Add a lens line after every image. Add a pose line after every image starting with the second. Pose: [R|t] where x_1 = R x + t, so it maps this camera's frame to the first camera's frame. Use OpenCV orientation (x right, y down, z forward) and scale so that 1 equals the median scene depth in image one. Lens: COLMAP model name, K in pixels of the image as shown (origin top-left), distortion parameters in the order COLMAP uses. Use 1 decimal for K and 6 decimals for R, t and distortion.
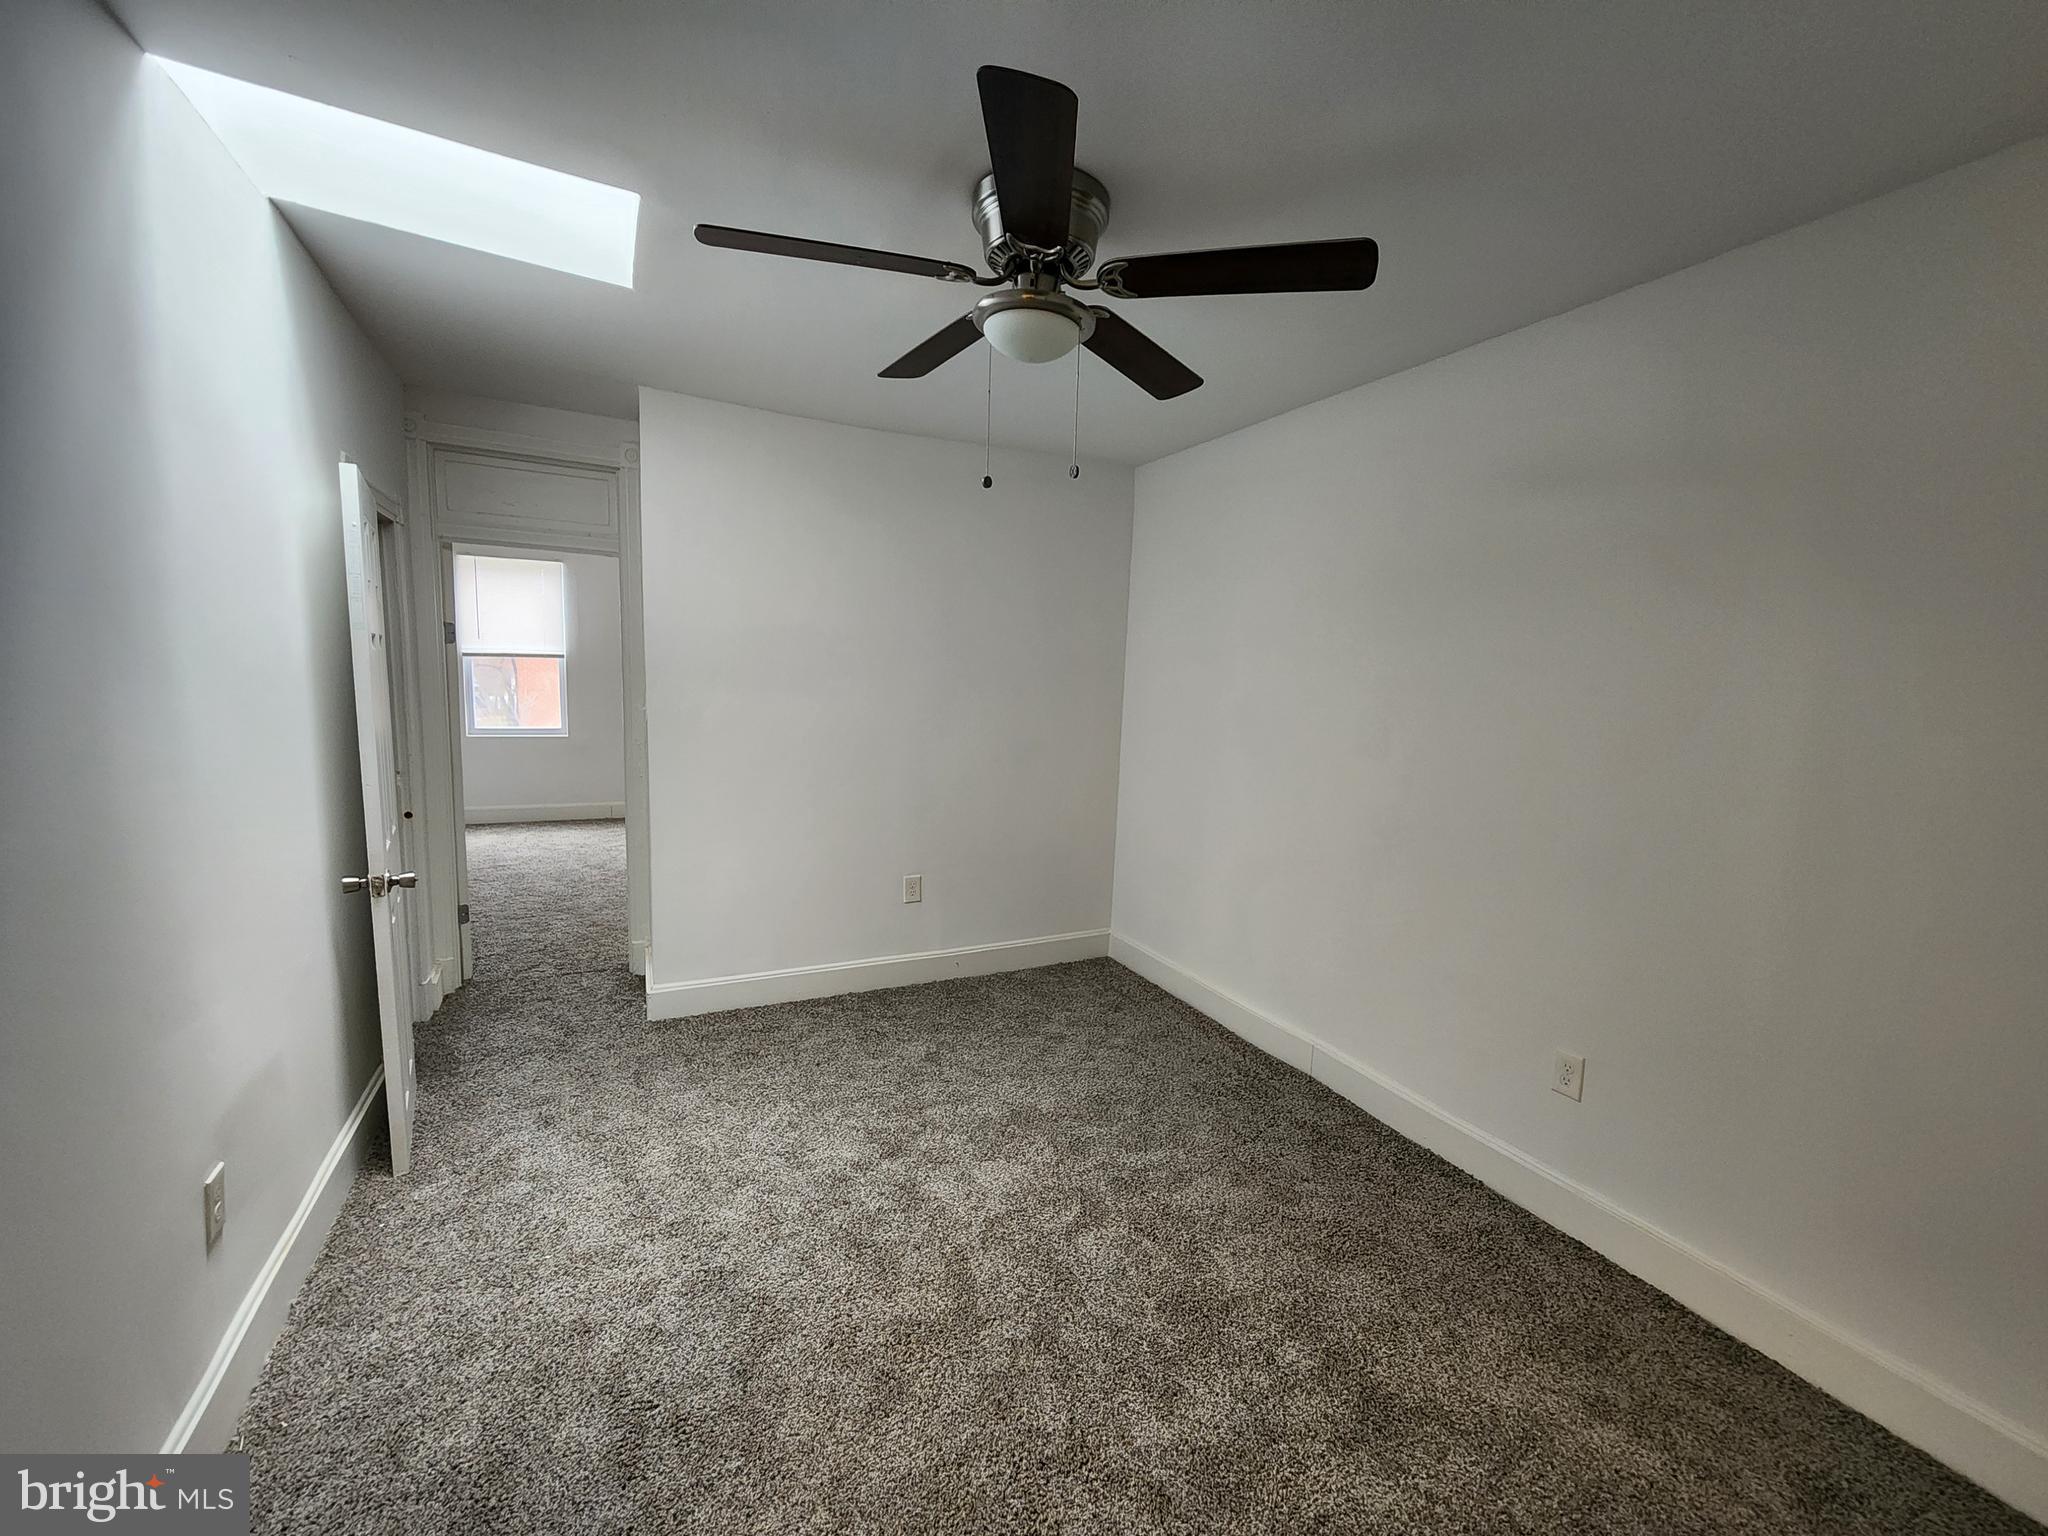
lens RADIAL K [[837.0, 0, 1025.5], [0, 837.0, 770.9], [0, 0, 1]] dist [-0.000980, -0.000670]
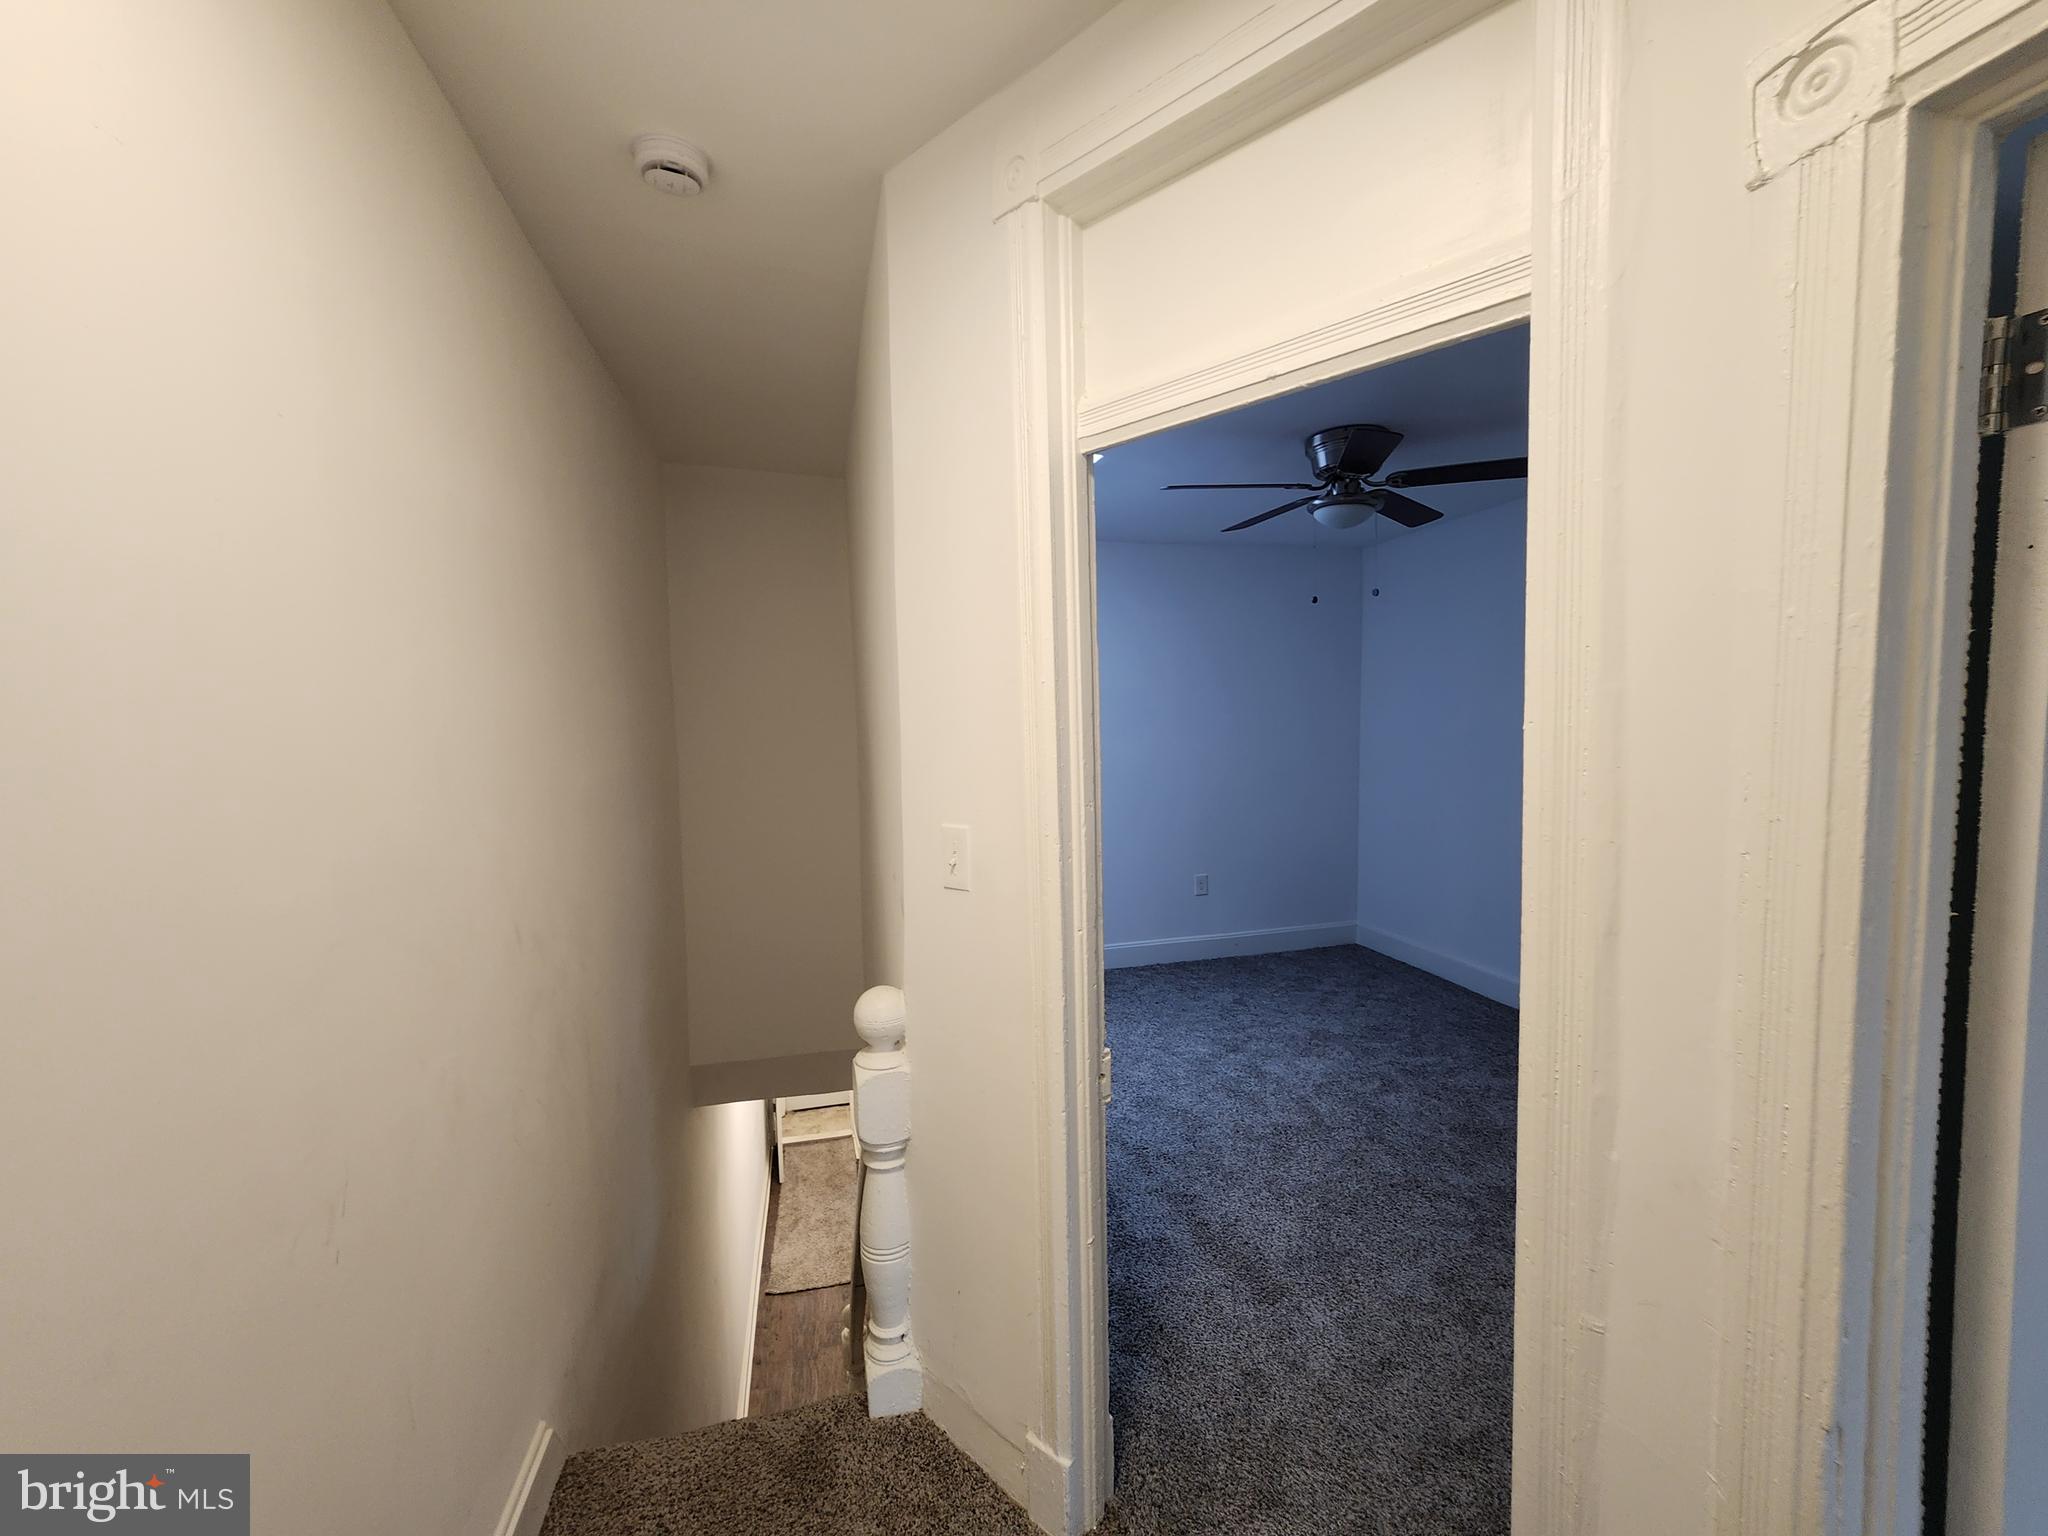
lens RADIAL K [[837.0, 0, 1026.8], [0, 837.0, 772.0], [0, 0, 1]] dist [-0.000980, -0.000670]
pose [[0.979540, -0.039800, -0.197277, -0.199477], [0.028229, 0.997731, -0.061123, 0.055330], [0.199262, 0.054304, 0.978440, -0.492428]]
